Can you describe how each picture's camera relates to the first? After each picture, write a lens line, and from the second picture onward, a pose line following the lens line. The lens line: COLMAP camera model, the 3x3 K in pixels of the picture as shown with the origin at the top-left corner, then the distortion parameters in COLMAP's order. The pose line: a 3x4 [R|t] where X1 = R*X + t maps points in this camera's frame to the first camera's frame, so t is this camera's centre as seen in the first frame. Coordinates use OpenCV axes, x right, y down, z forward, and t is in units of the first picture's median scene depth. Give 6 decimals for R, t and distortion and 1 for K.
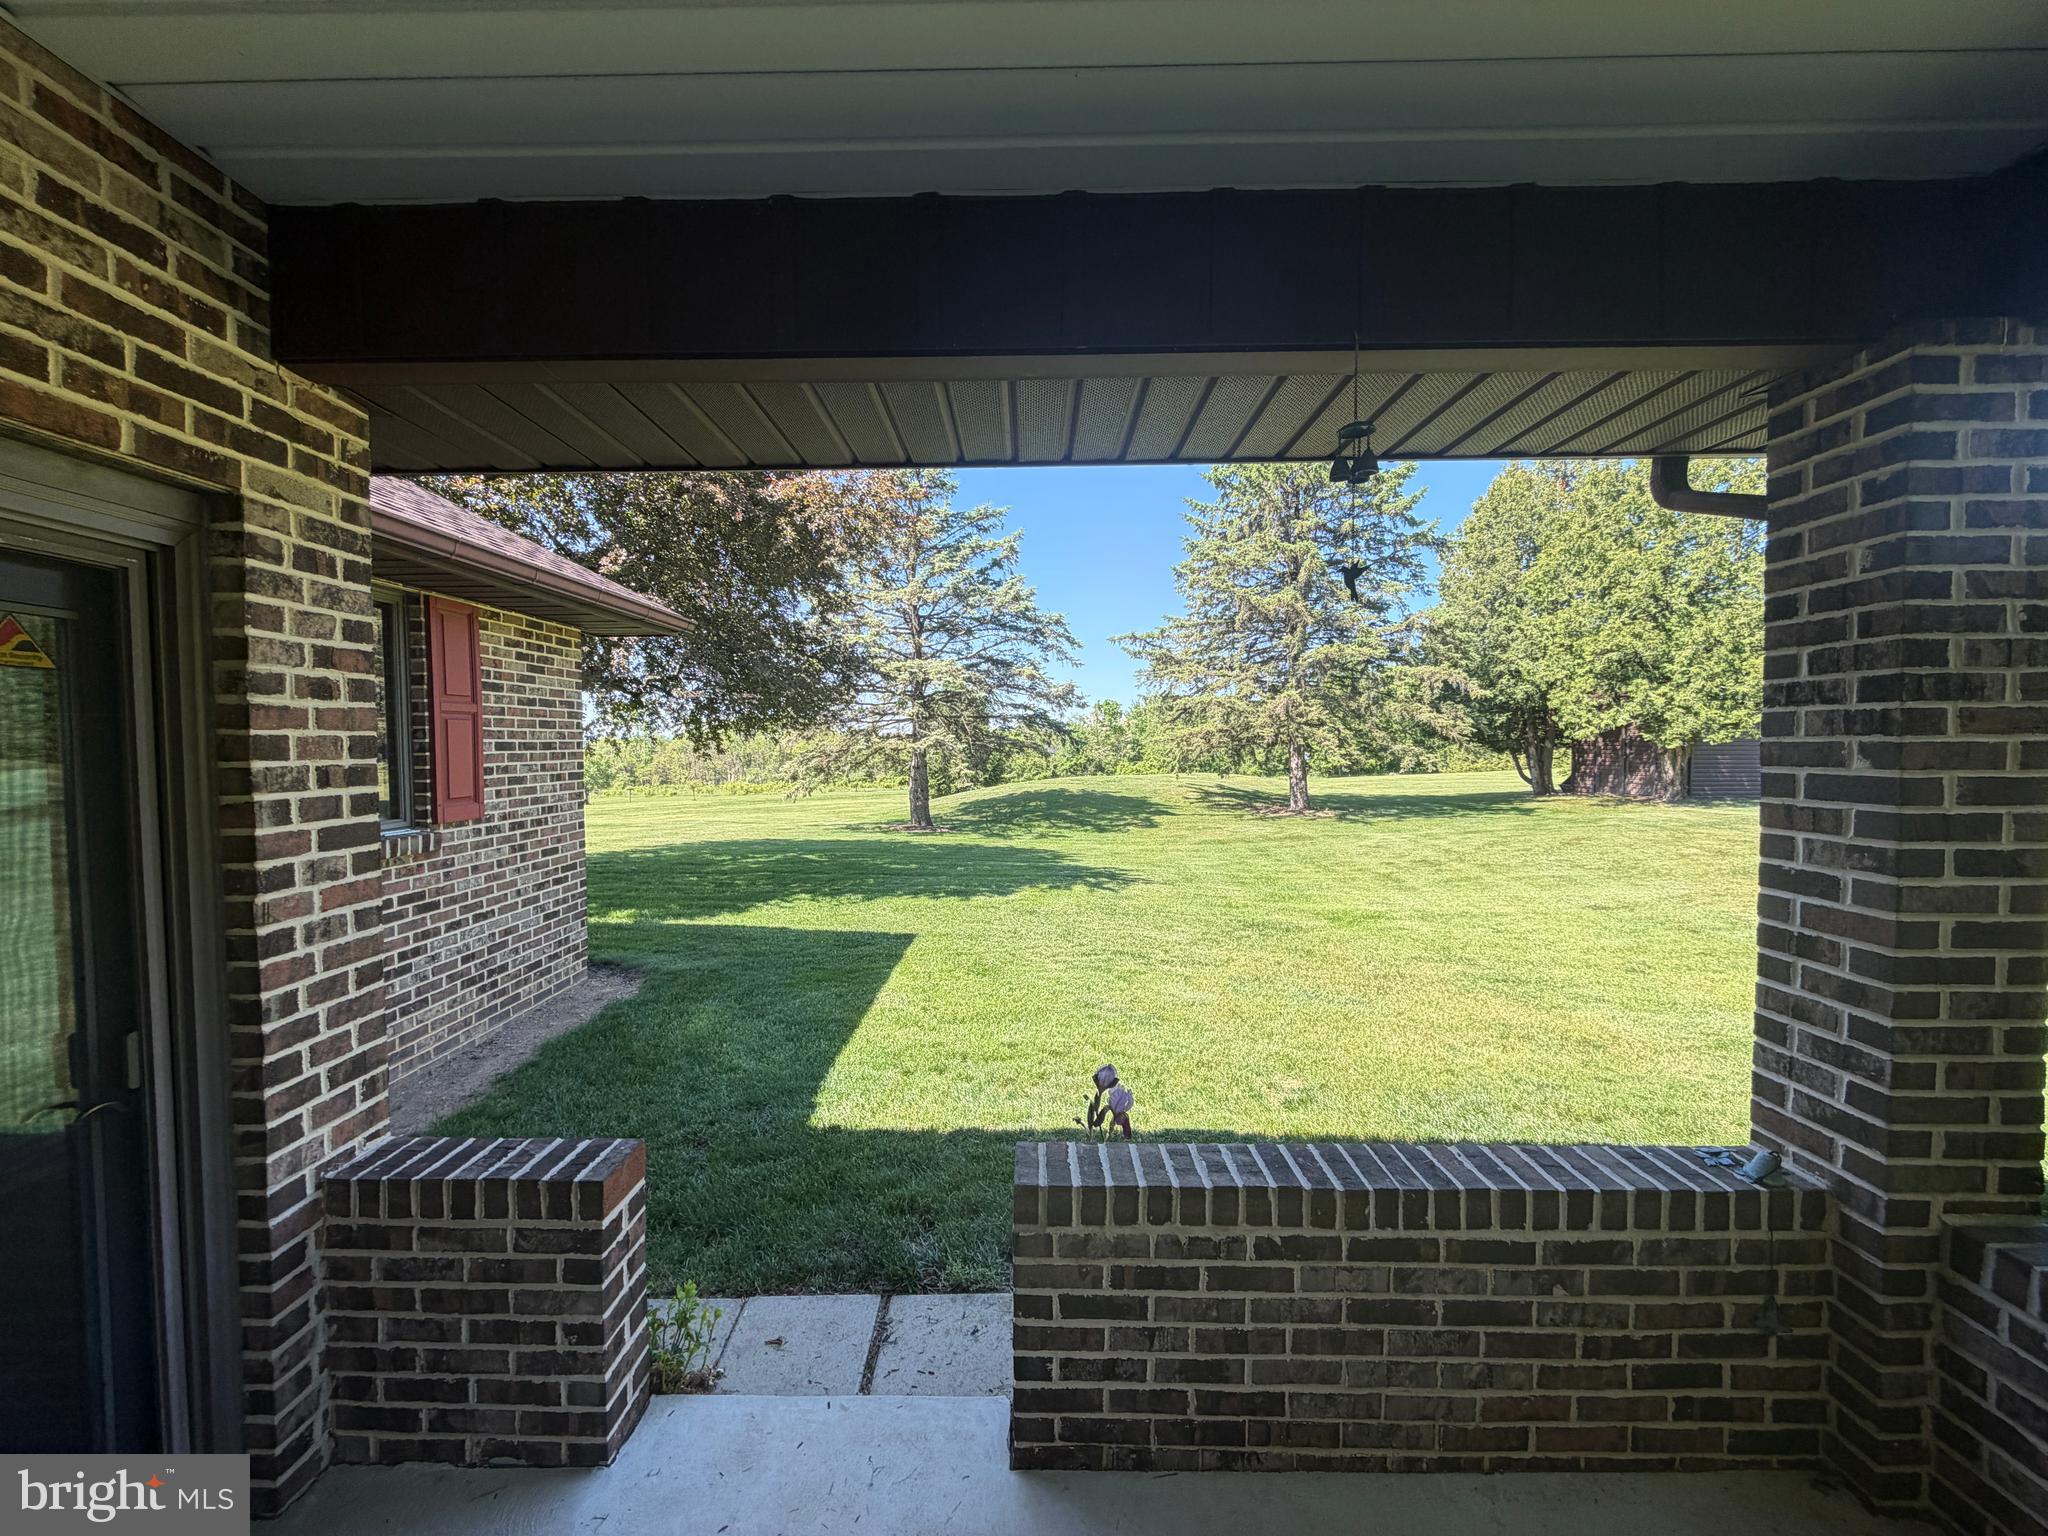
lens RADIAL K [[821.9, 0, 1020.6], [0, 821.9, 769.1], [0, 0, 1]] dist [0.009914, 0.000021]
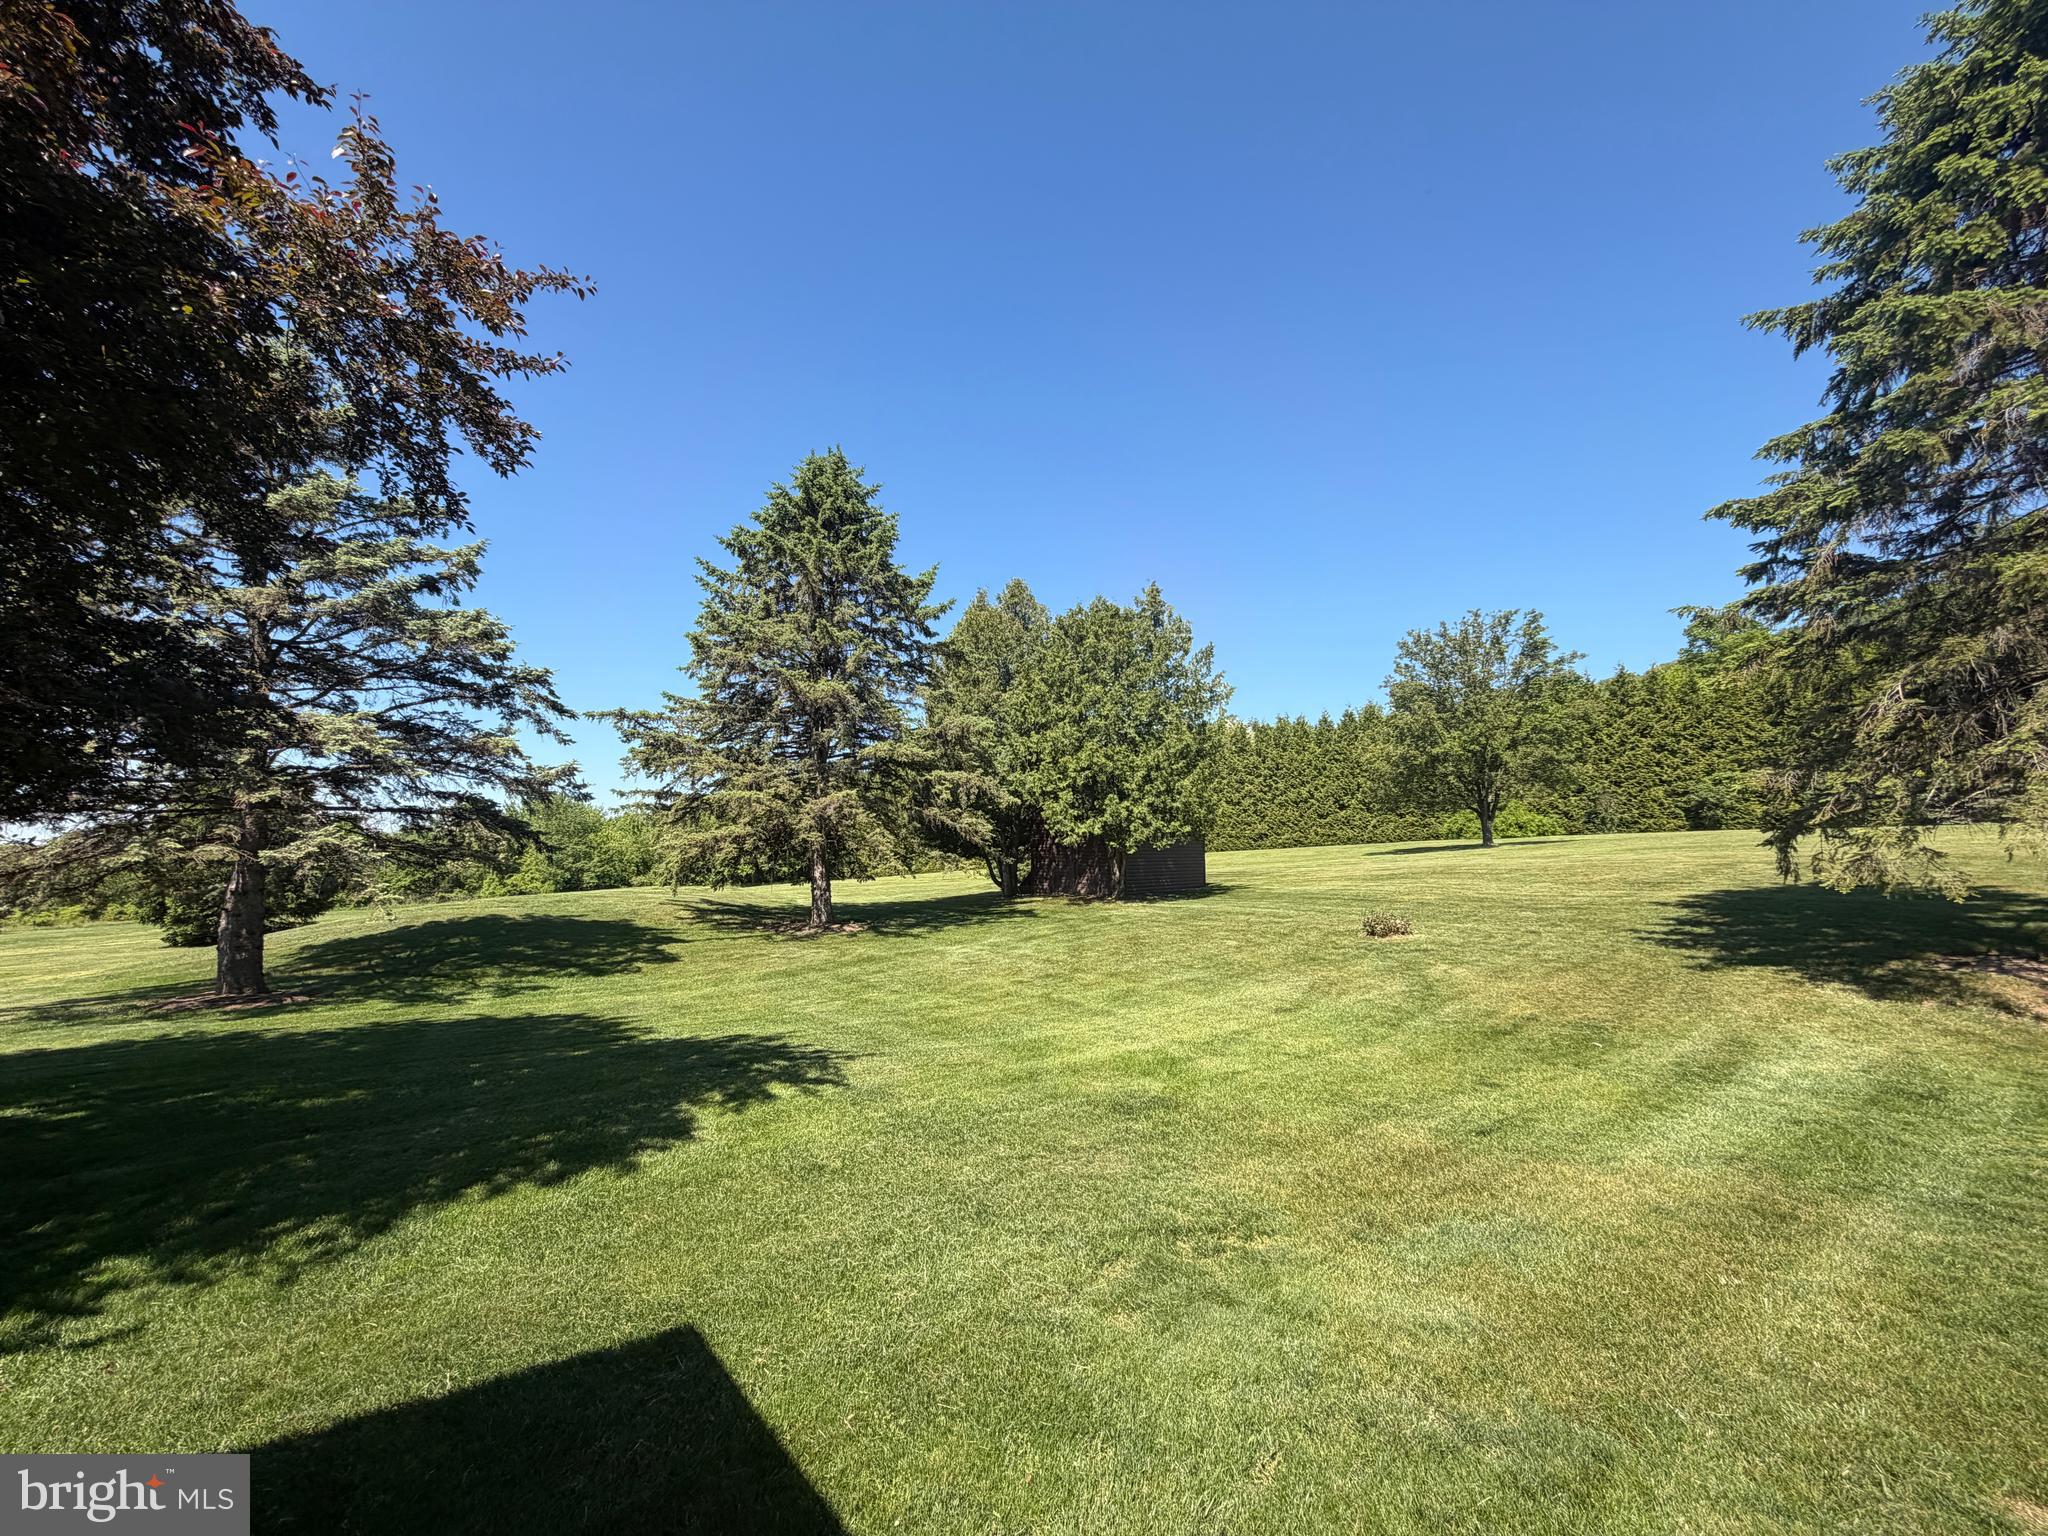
lens RADIAL K [[821.9, 0, 1027.0], [0, 821.9, 764.3], [0, 0, 1]] dist [0.009914, 0.000021]
pose [[0.756818, 0.066491, 0.650235, -0.095626], [0.022787, 0.991524, -0.127913, -0.004405], [-0.653228, 0.111624, 0.748888, 0.195336]]
